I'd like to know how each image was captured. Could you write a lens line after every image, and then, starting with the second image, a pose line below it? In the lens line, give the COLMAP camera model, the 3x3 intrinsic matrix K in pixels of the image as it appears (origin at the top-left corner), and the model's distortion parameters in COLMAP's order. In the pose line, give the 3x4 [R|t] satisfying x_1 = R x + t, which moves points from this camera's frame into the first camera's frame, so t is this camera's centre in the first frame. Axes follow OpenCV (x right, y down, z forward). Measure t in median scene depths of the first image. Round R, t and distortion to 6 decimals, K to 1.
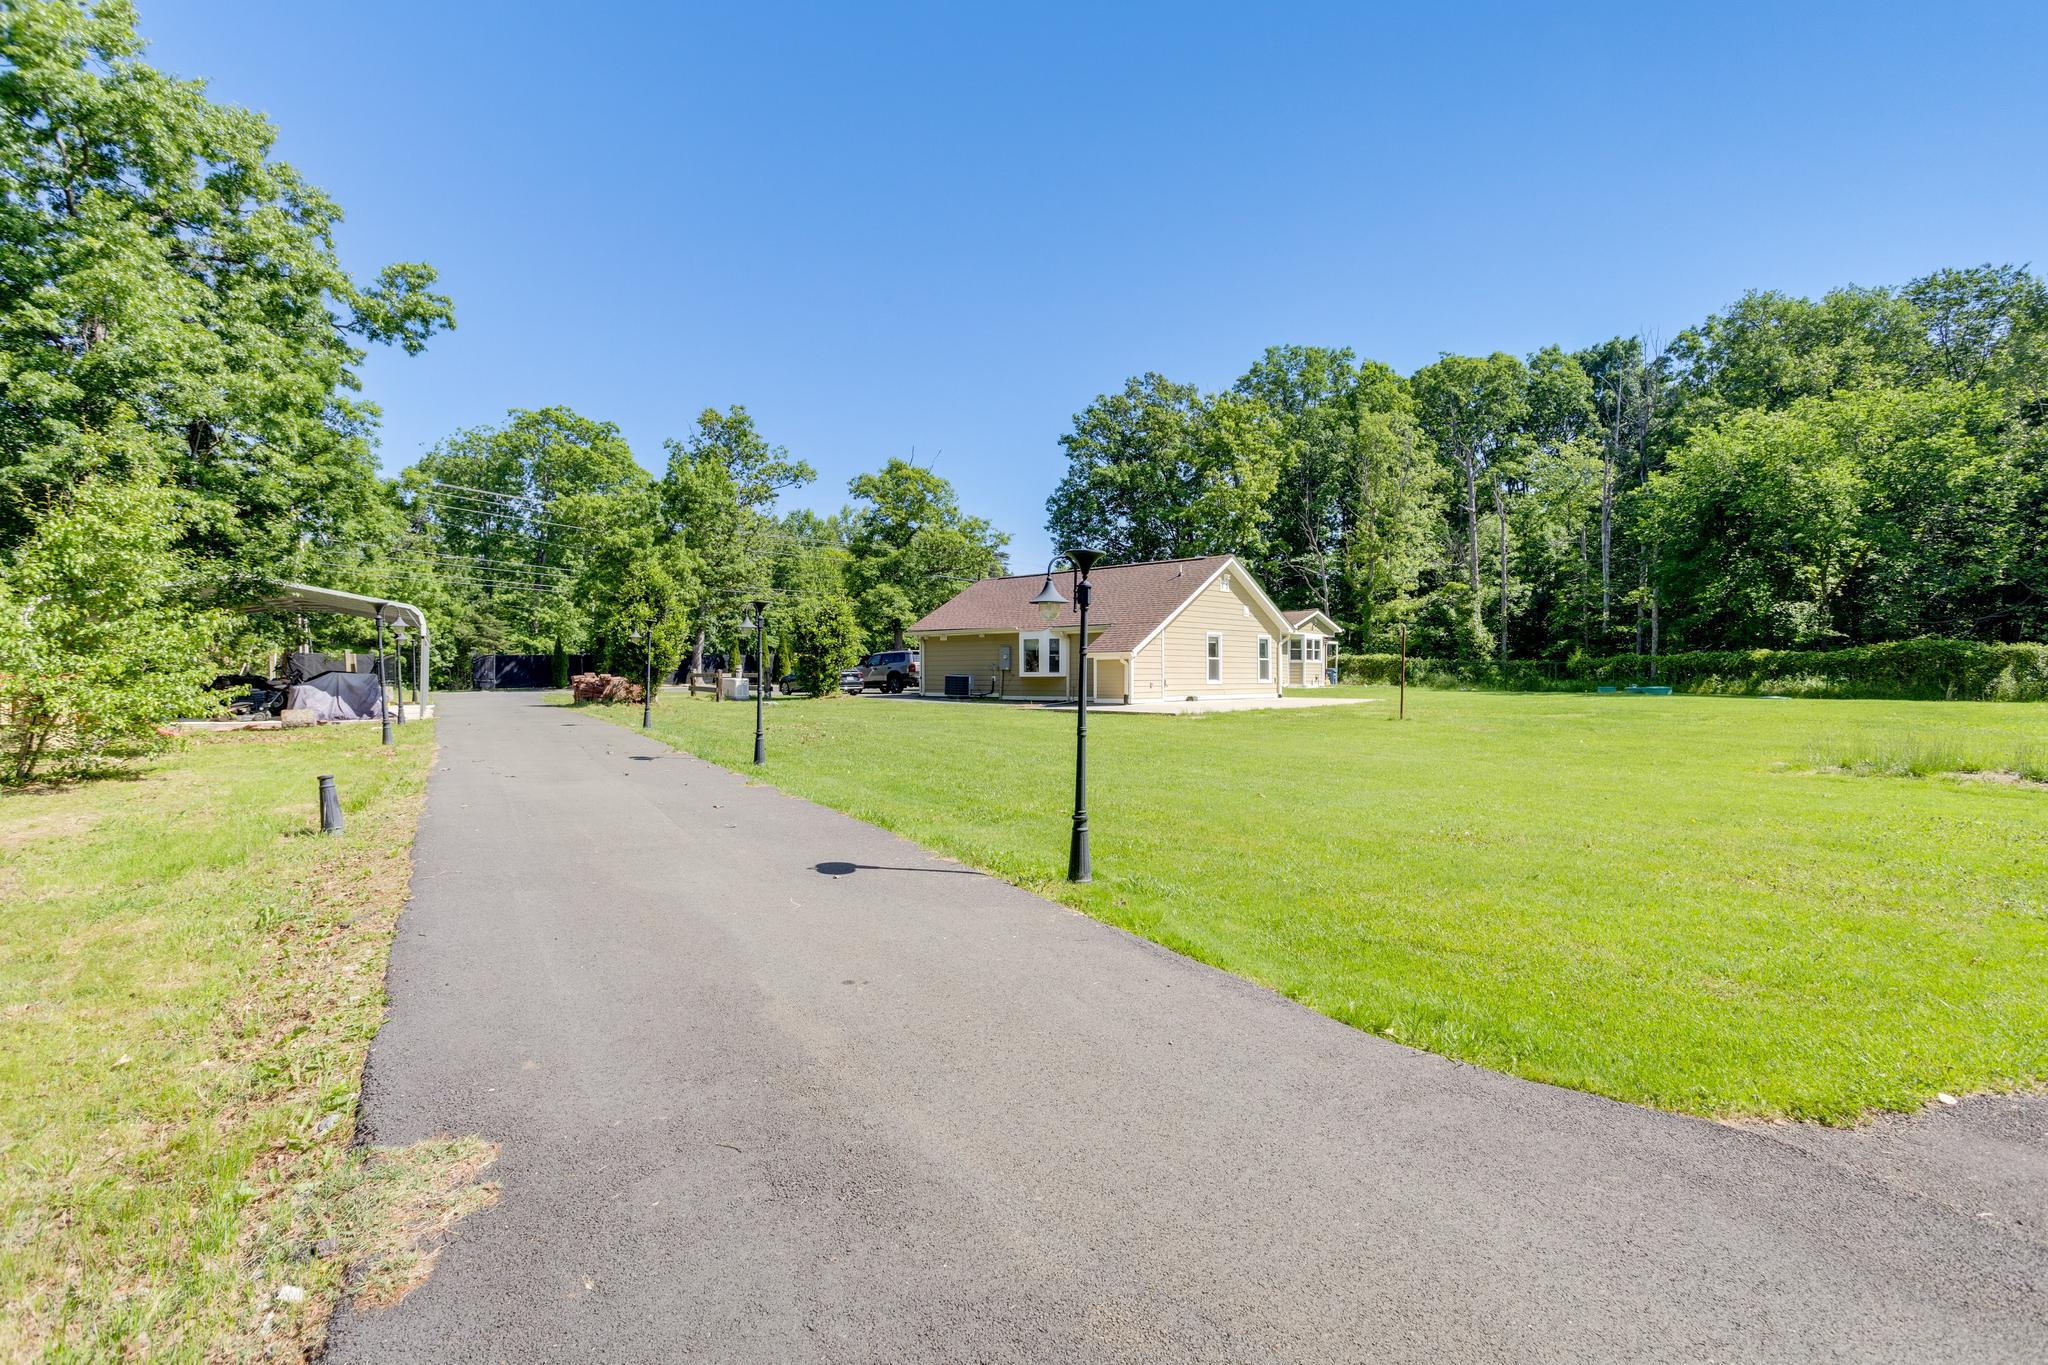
lens RADIAL K [[1025.7, 0, 1024.0], [0, 1025.7, 682.5], [0, 0, 1]] dist [-0.036564, 0.026456]
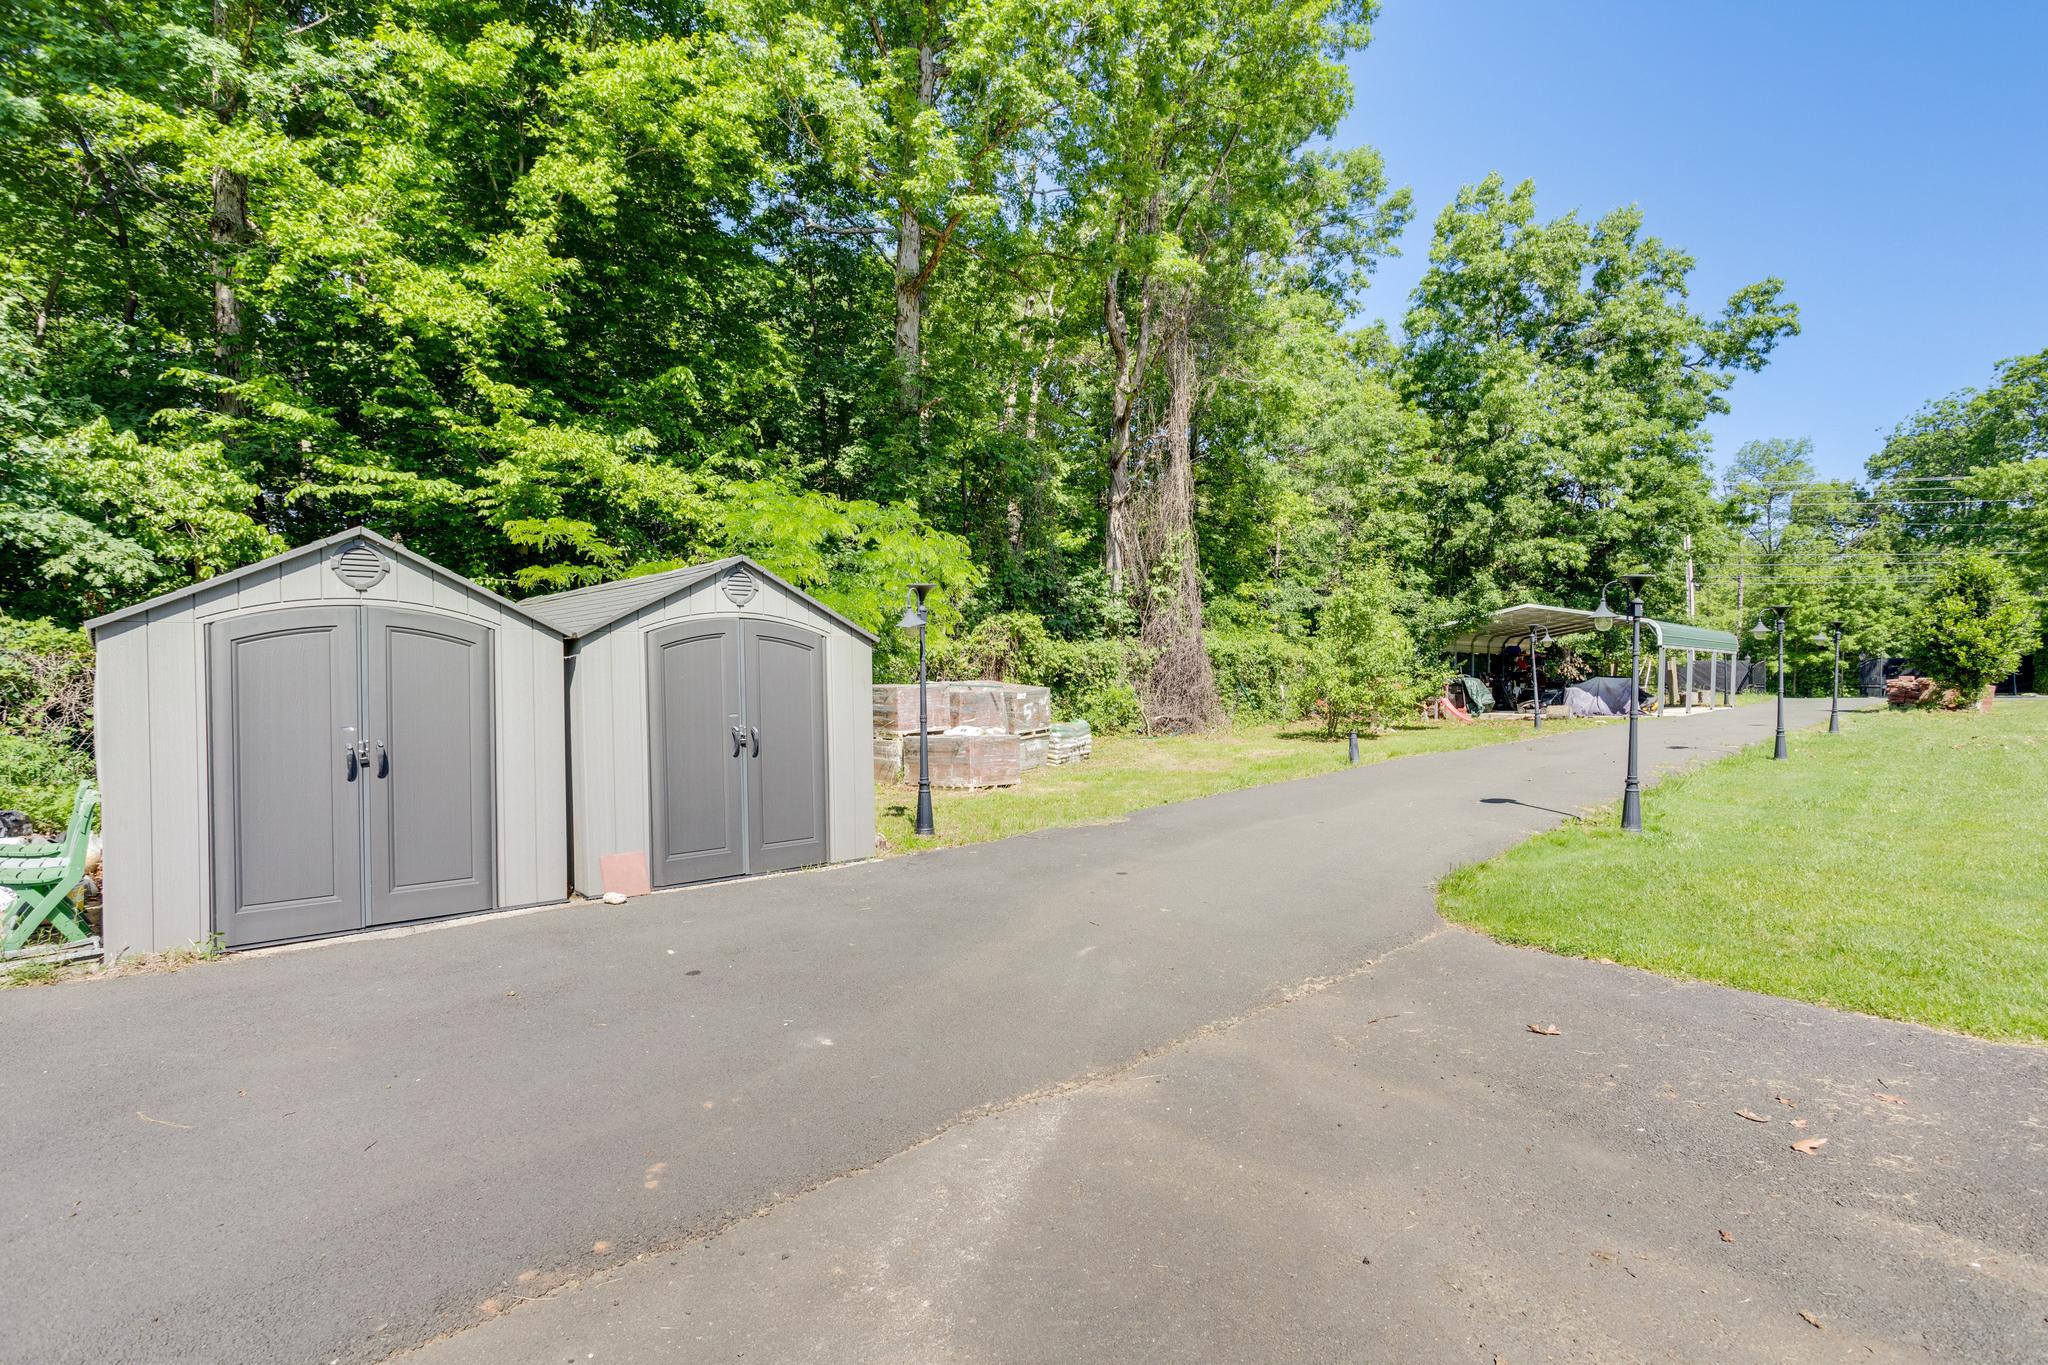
lens RADIAL K [[1007.2, 0, 1024.0], [0, 1007.2, 682.5], [0, 0, 1]] dist [-0.001920, 0.000031]
pose [[0.294418, -0.002526, -0.955673, 0.182784], [-0.003656, 0.999986, -0.003770, 0.002243], [0.955670, 0.004604, 0.294405, -0.021849]]
